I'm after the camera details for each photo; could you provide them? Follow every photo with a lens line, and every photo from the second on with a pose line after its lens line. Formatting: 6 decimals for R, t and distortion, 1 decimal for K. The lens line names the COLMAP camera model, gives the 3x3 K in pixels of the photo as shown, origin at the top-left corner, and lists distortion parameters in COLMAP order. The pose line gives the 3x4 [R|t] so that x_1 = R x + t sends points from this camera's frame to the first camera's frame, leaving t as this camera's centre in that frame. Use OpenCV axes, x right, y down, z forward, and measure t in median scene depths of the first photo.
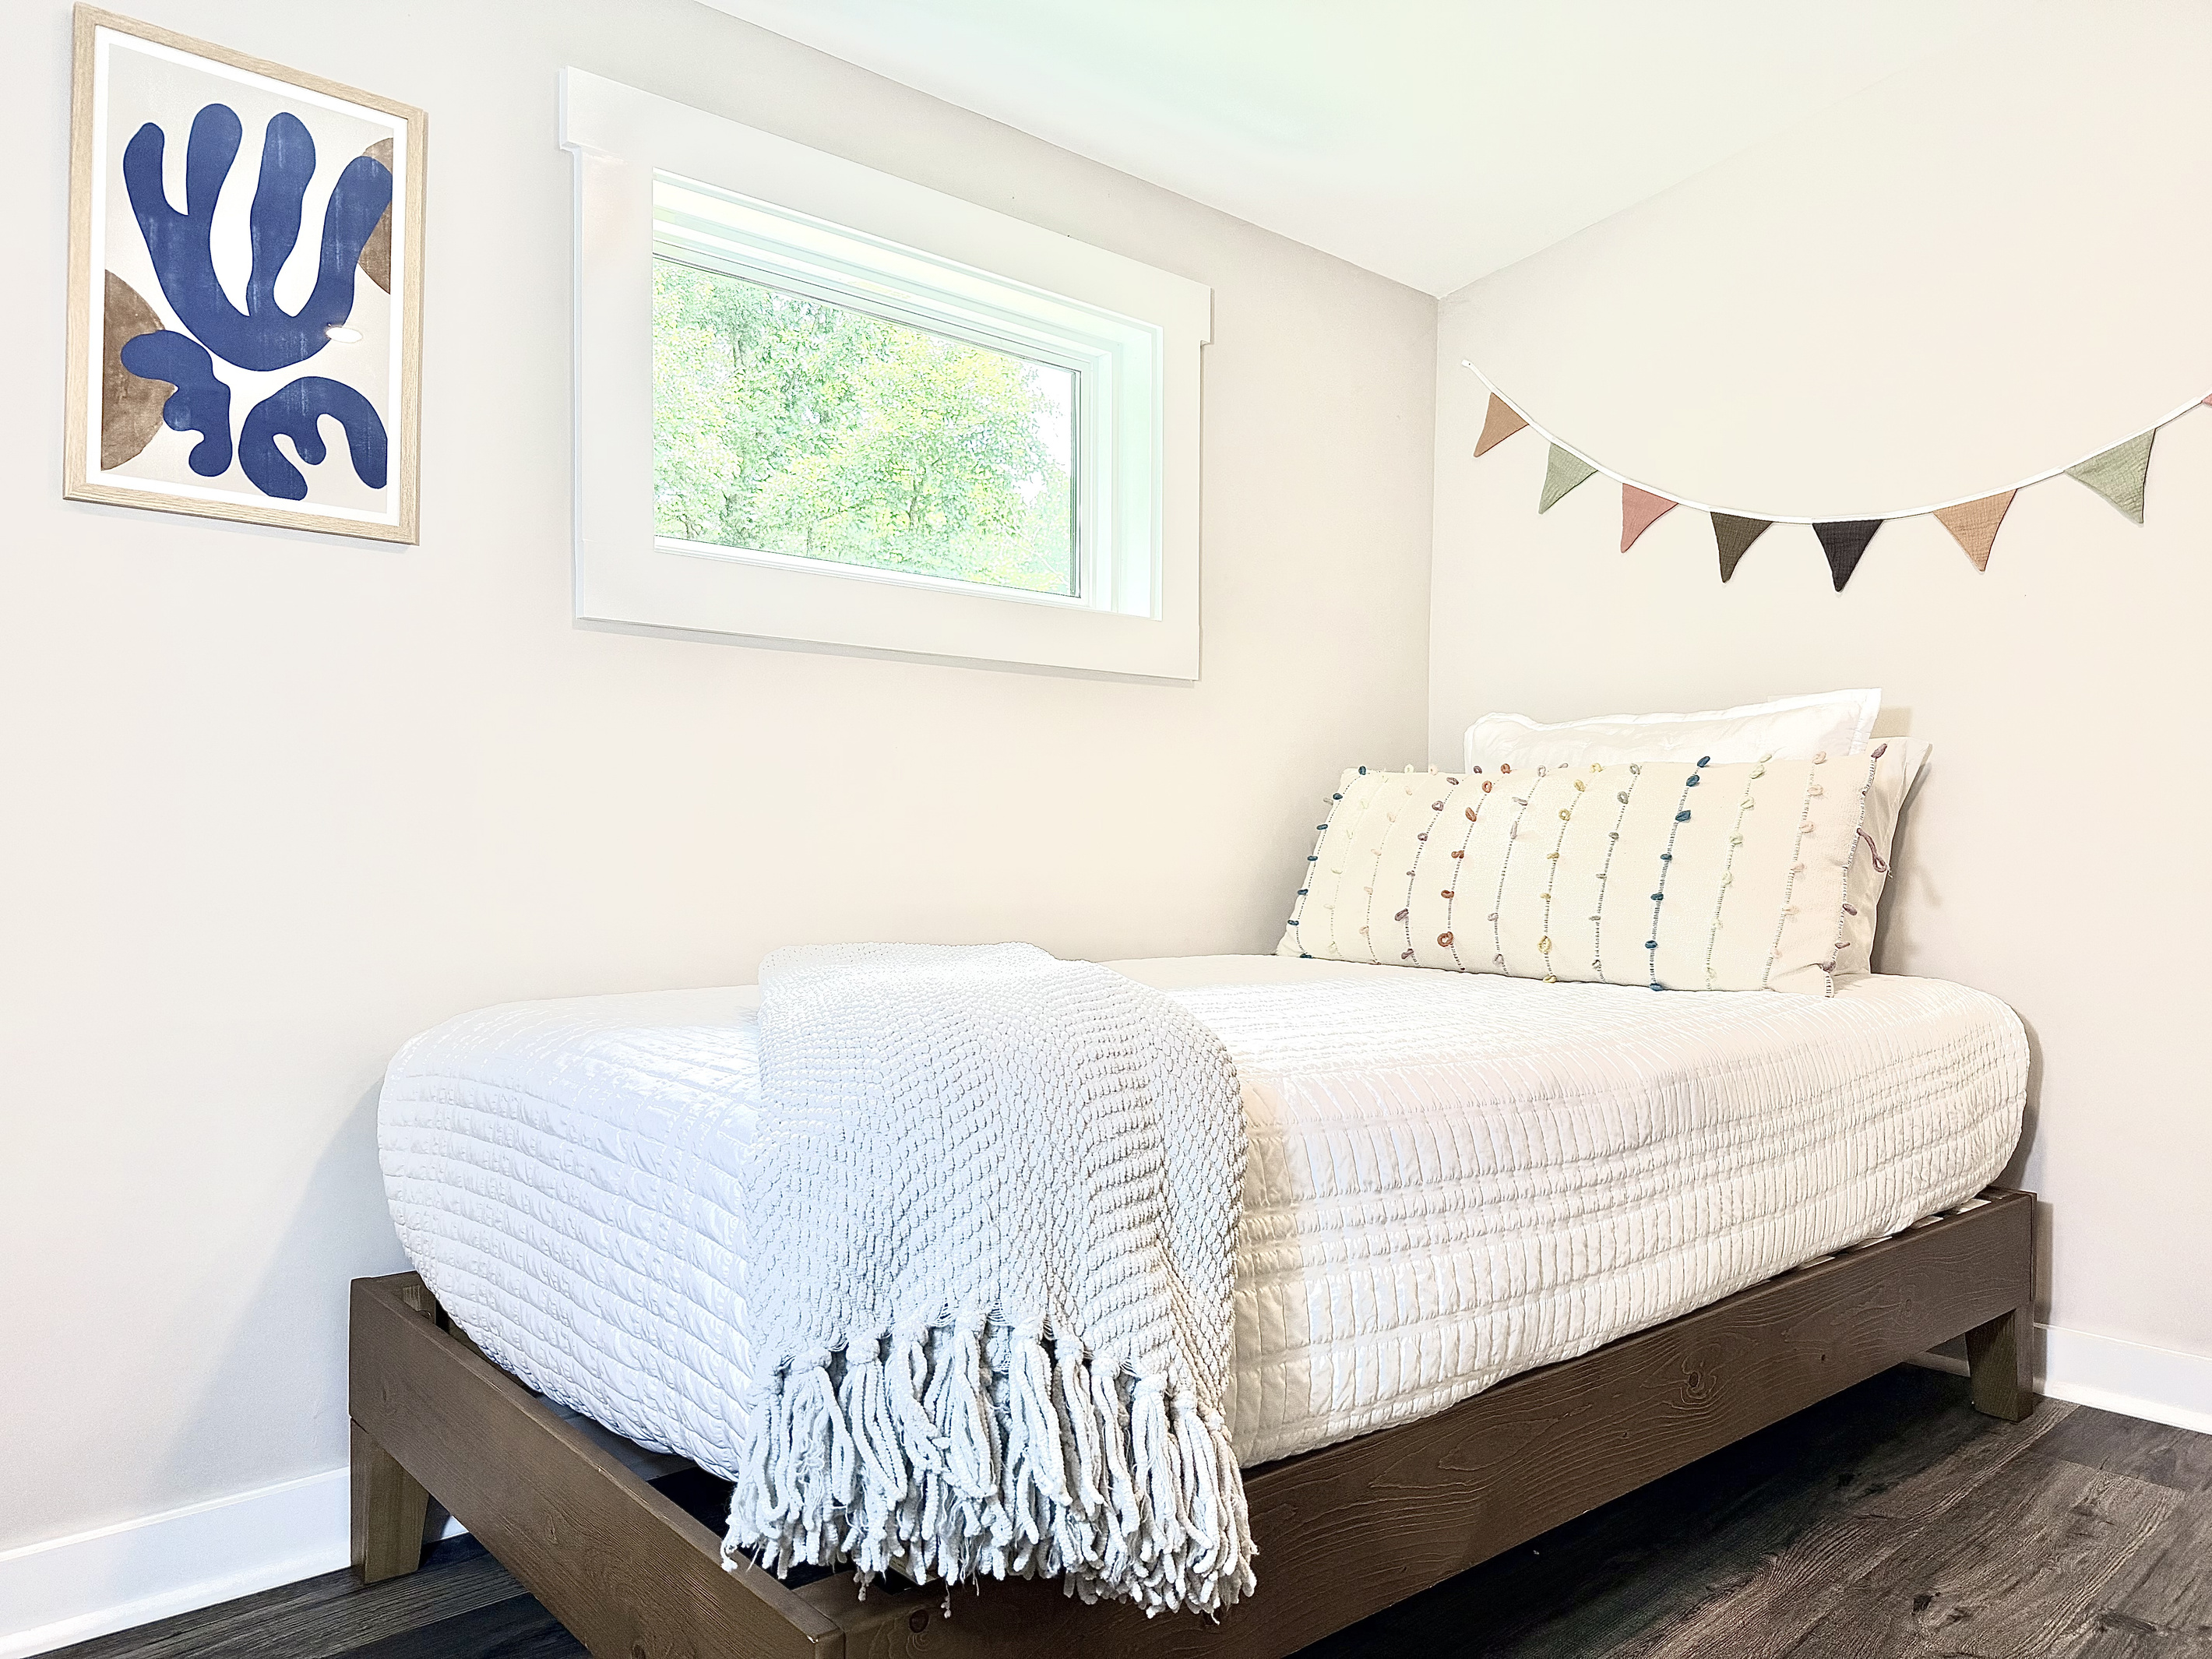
lens RADIAL K [[1567.2, 0, 1102.8], [0, 1567.2, 836.7], [0, 0, 1]] dist [0.050036, -0.058605]
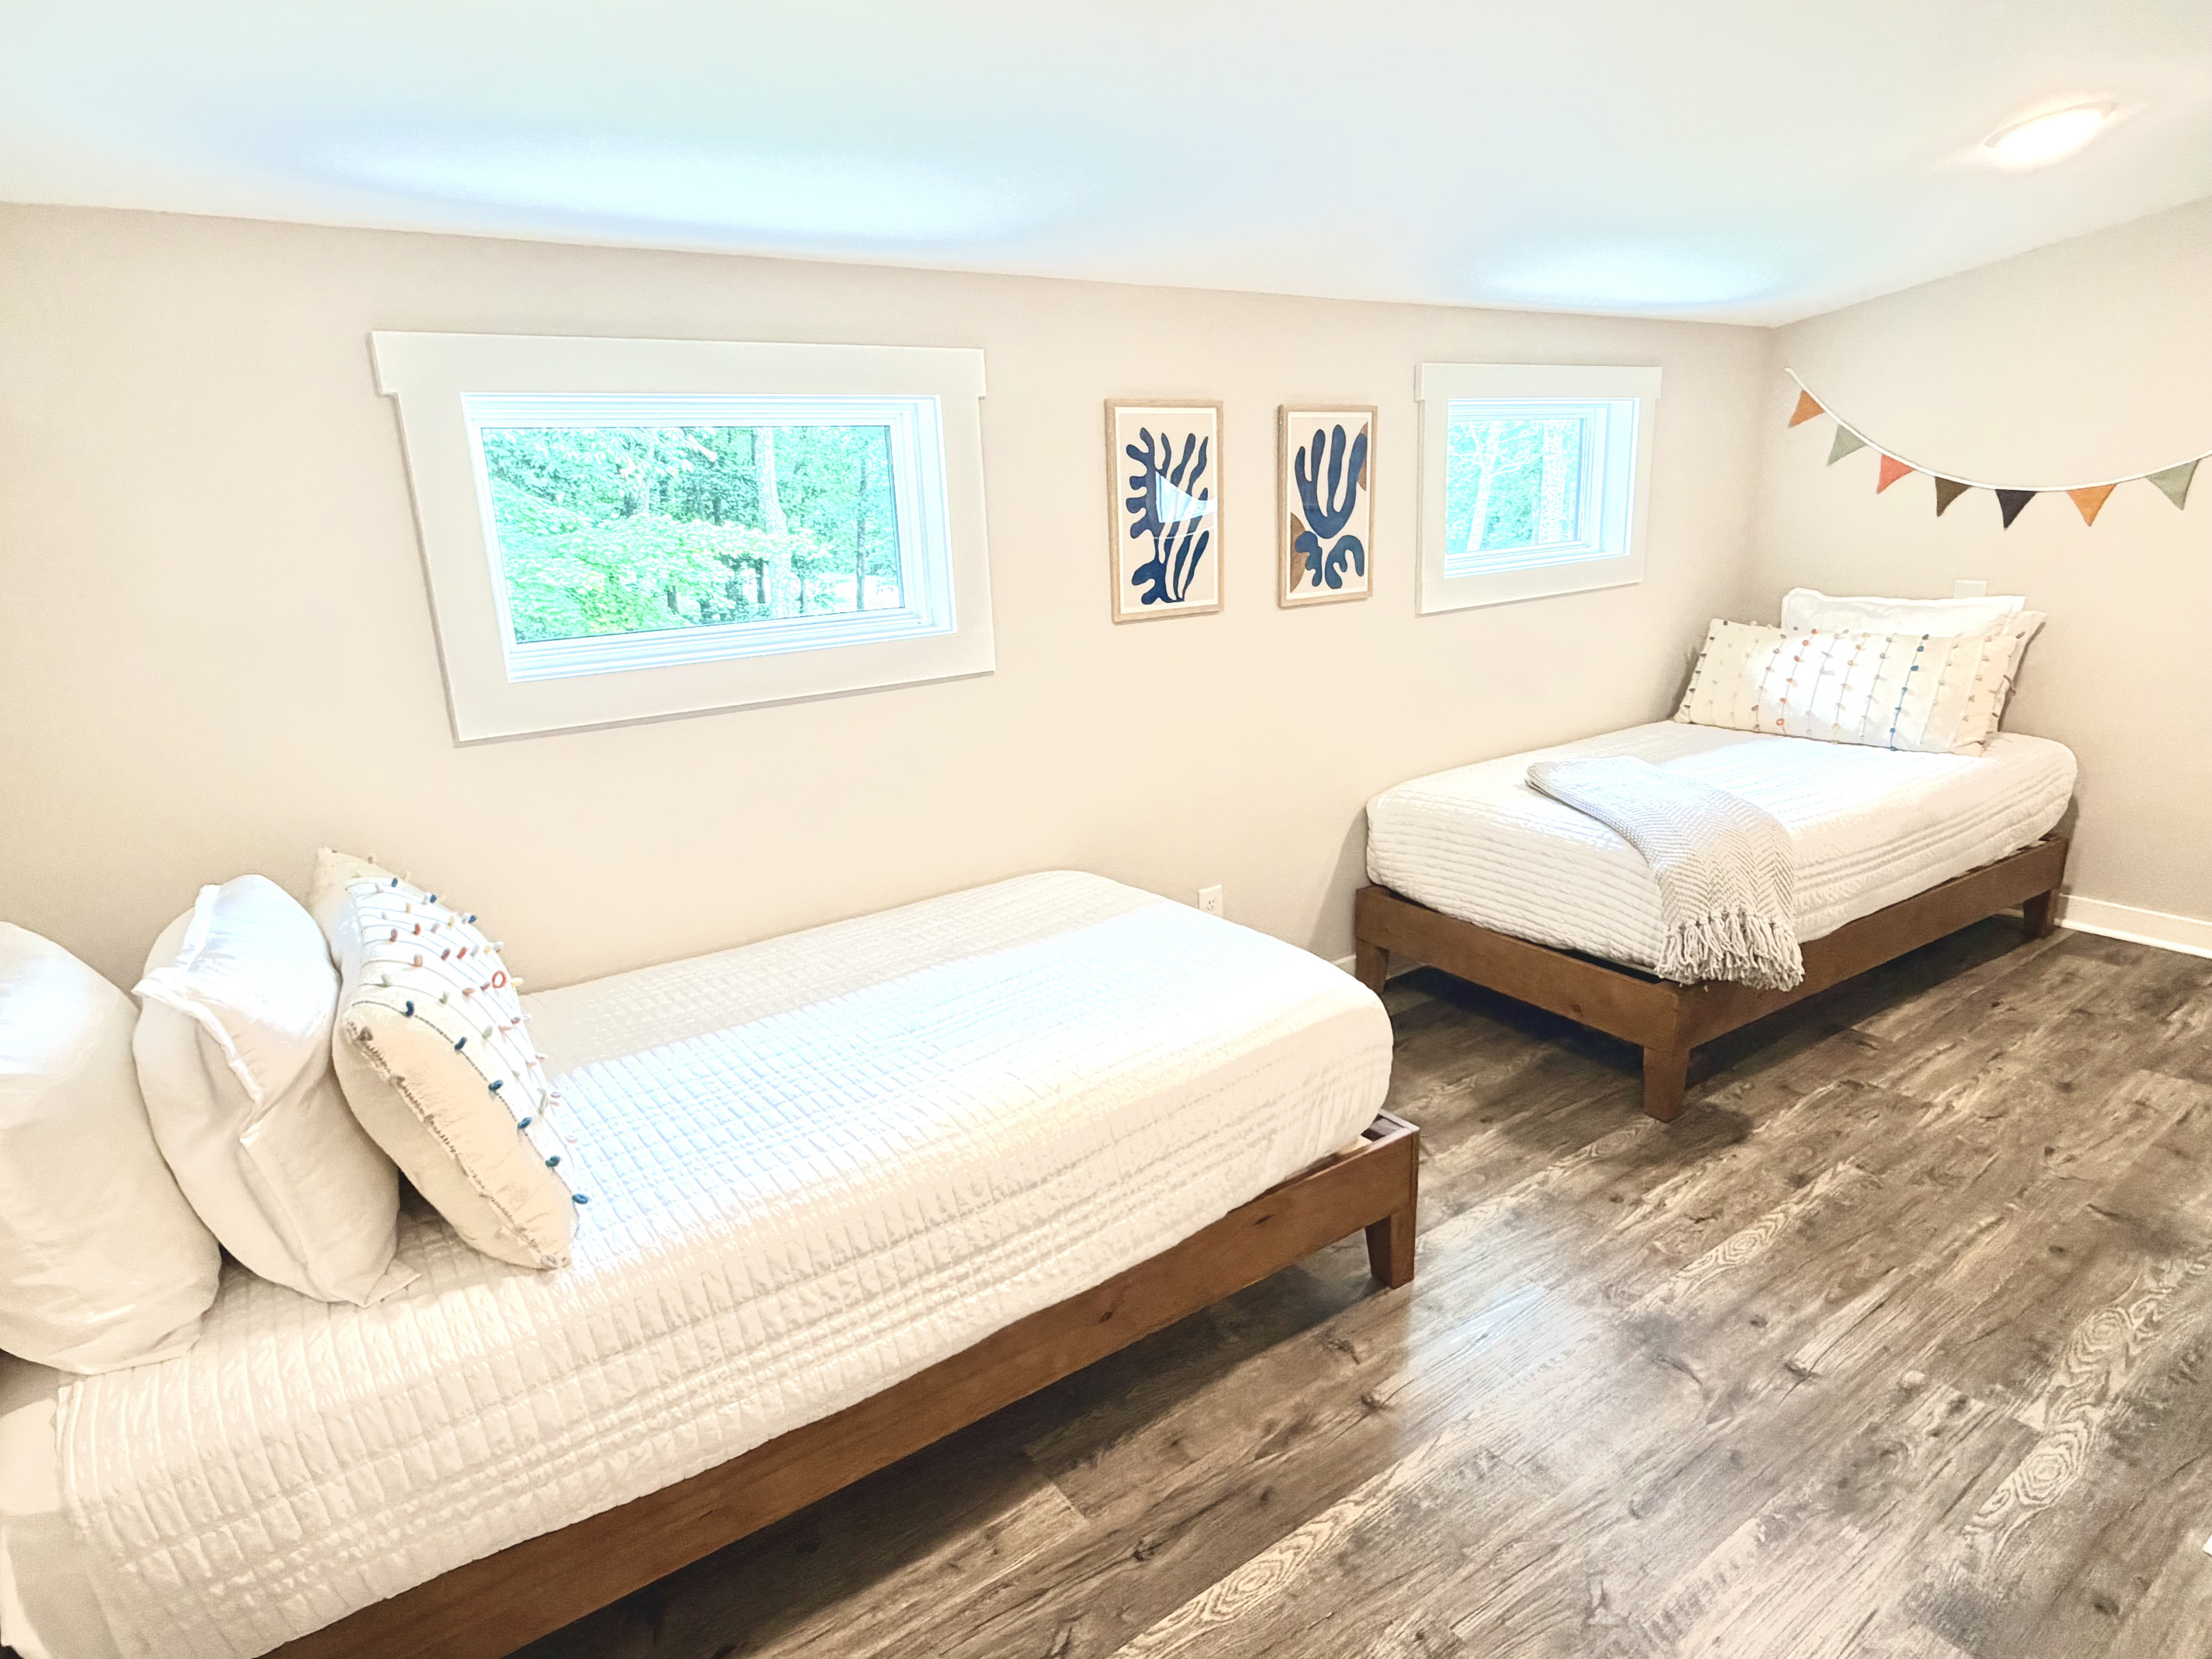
lens RADIAL K [[1237.0, 0, 1106.0], [0, 1237.0, 829.5], [0, 0, 1]] dist [0.001756, 0.002220]
pose [[0.990173, -0.012896, -0.139249, -0.544191], [0.049340, 0.963920, 0.261580, -0.334735], [0.130852, -0.265880, 0.955084, -0.894110]]
